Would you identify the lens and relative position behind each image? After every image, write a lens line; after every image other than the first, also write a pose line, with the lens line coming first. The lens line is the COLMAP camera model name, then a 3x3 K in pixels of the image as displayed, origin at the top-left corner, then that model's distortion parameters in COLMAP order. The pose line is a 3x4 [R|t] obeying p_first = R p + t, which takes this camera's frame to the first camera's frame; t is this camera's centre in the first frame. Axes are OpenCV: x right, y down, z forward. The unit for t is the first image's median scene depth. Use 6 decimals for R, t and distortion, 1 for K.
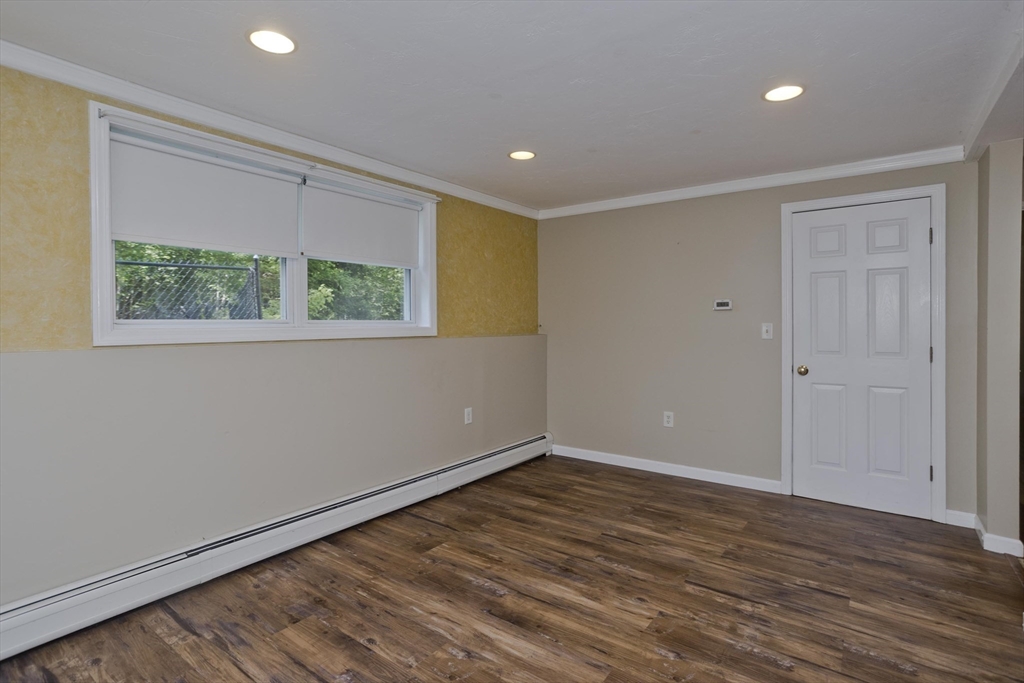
lens RADIAL K [[501.8, 0, 514.5], [0, 501.8, 334.2], [0, 0, 1]] dist [-0.004977, 0.011111]
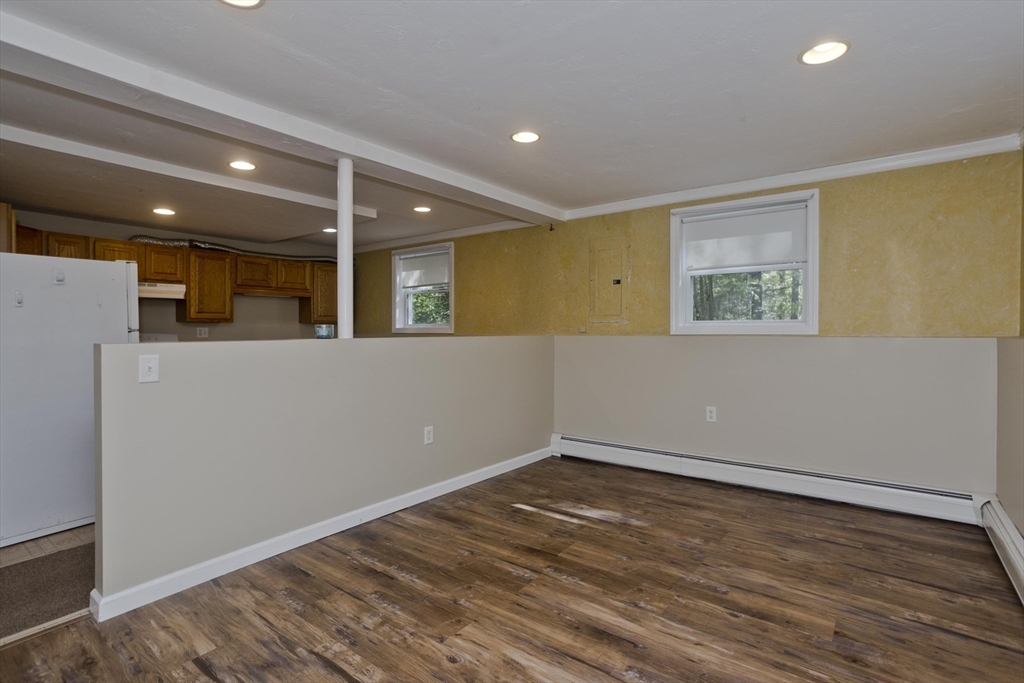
lens RADIAL K [[501.8, 0, 512.8], [0, 501.8, 336.6], [0, 0, 1]] dist [-0.004977, 0.011111]
pose [[-0.999744, 0.004548, 0.022165, 0.150862], [0.005266, 0.999459, 0.032451, -0.016148], [-0.022006, 0.032560, -0.999228, 1.975860]]
